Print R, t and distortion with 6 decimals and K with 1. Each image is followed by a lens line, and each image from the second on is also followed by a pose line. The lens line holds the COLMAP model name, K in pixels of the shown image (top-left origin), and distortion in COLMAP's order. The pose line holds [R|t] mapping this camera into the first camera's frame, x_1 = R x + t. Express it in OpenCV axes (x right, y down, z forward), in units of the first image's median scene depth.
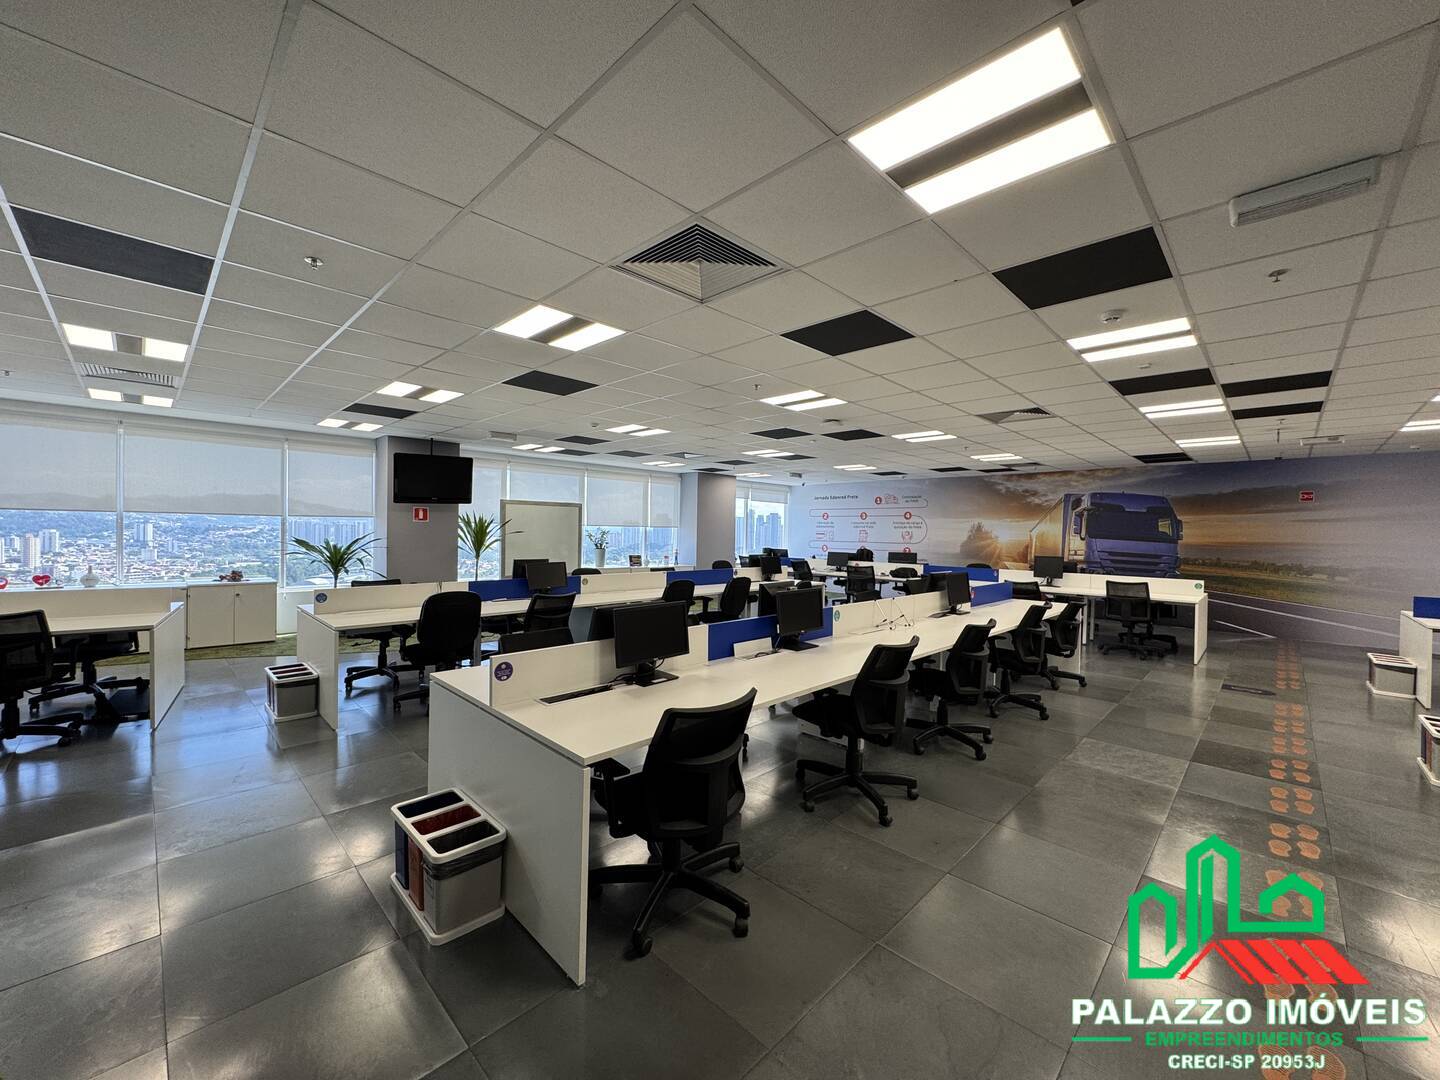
lens RADIAL K [[575.8, 0, 716.4], [0, 575.8, 542.9], [0, 0, 1]] dist [-0.002155, -0.000126]
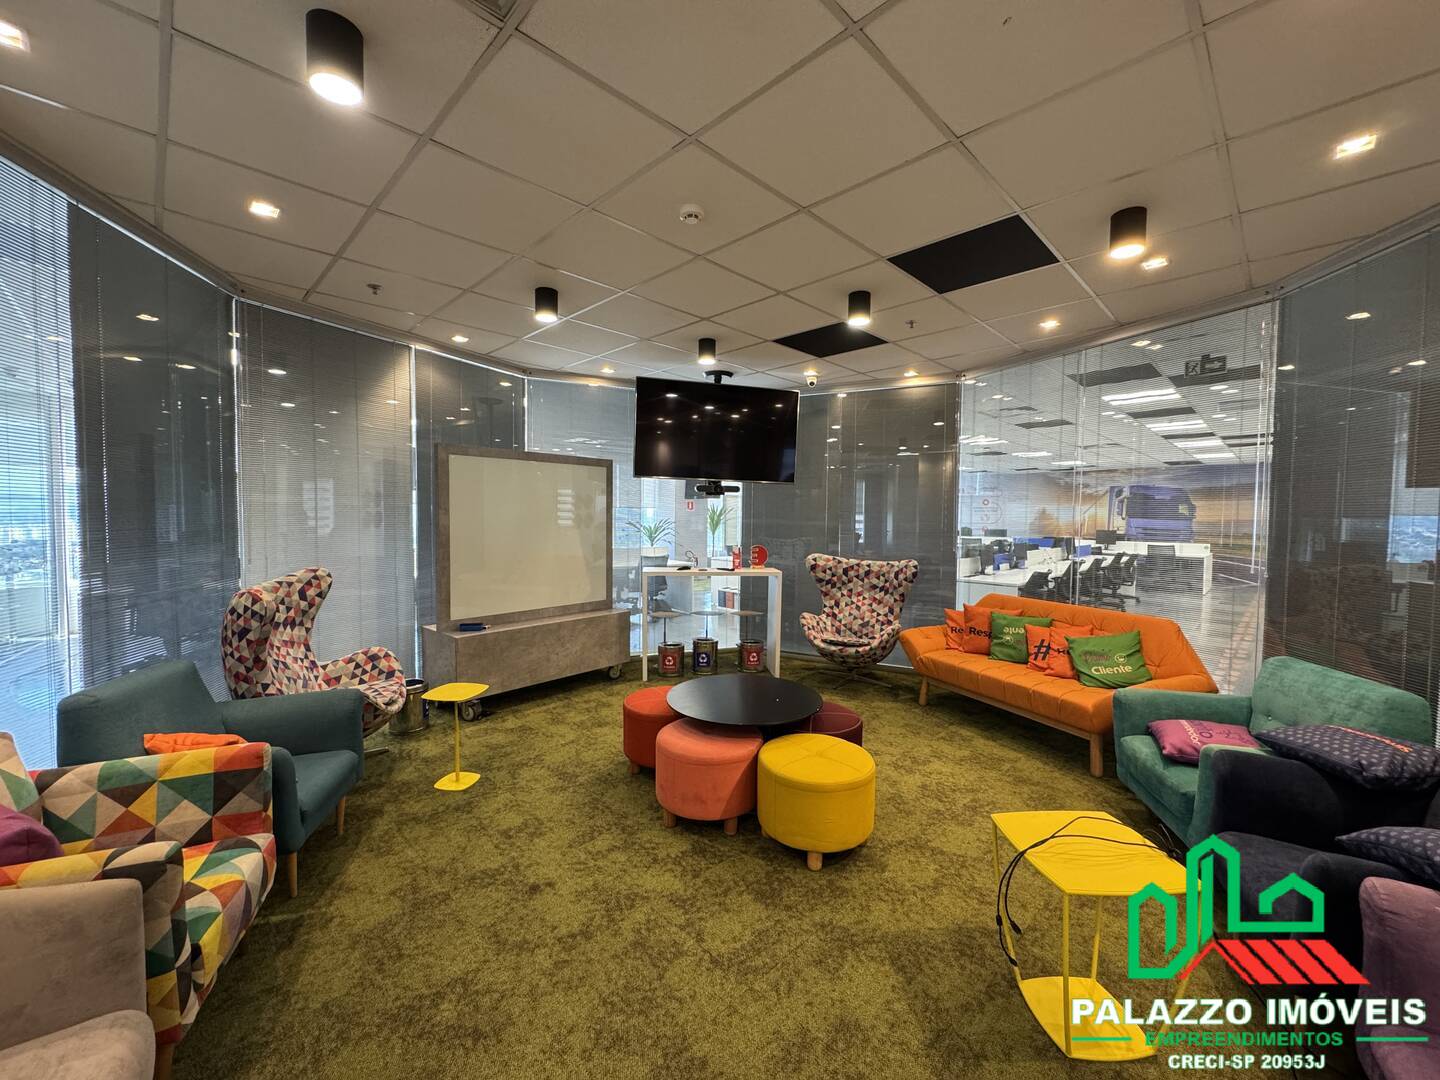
lens RADIAL K [[575.8, 0, 715.2], [0, 575.8, 538.5], [0, 0, 1]] dist [-0.002155, -0.000126]
pose [[0.999845, -0.010959, -0.013775, -0.417977], [0.011207, 0.999774, 0.018070, 0.006353], [0.013573, -0.018222, 0.999742, -0.510197]]
